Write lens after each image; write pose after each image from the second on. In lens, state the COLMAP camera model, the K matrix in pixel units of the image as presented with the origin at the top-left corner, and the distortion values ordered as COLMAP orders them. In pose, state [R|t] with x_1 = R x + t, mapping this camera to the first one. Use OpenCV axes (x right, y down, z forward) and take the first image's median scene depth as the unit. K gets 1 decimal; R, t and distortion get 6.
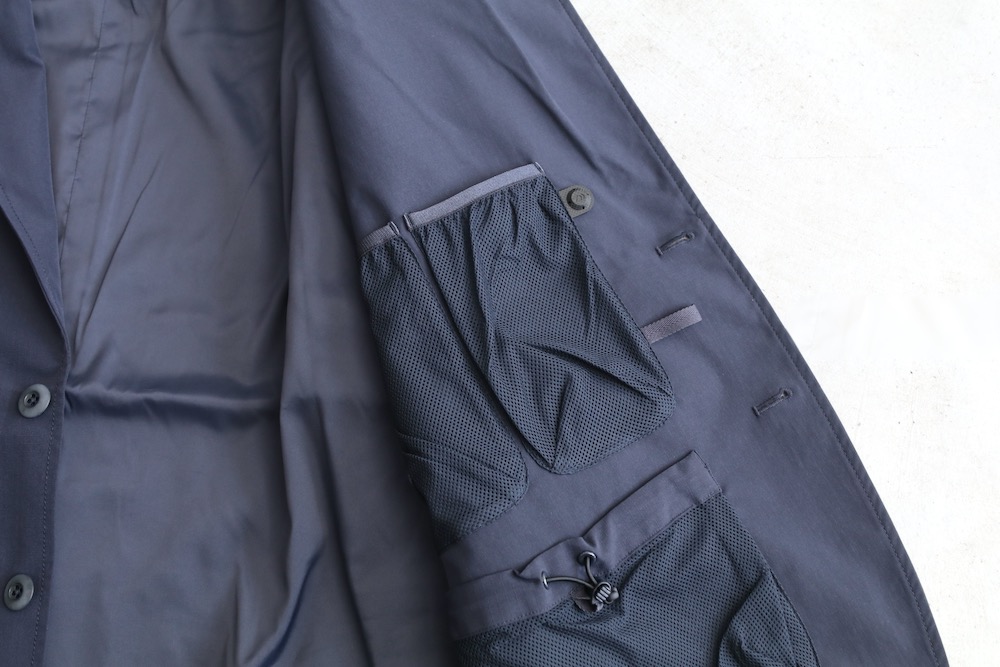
lens RADIAL K [[1039.1, 0, 500.0], [0, 1039.1, 333.5], [0, 0, 1]] dist [-0.096888, 0.013630]
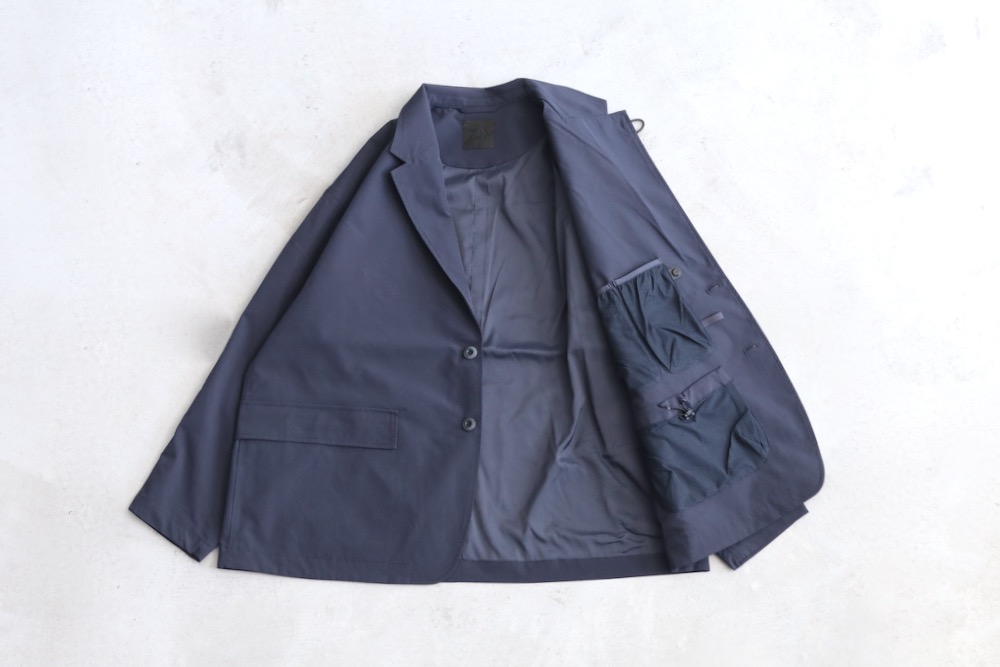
lens RADIAL K [[1371.7, 0, 499.7], [0, 1371.7, 314.4], [0, 0, 1]] dist [-0.093492, 0.073200]
pose [[0.999562, -0.016652, -0.024467, -0.298611], [0.015938, 0.999450, -0.029081, 0.072595], [0.024938, 0.028678, 0.999278, -2.569602]]
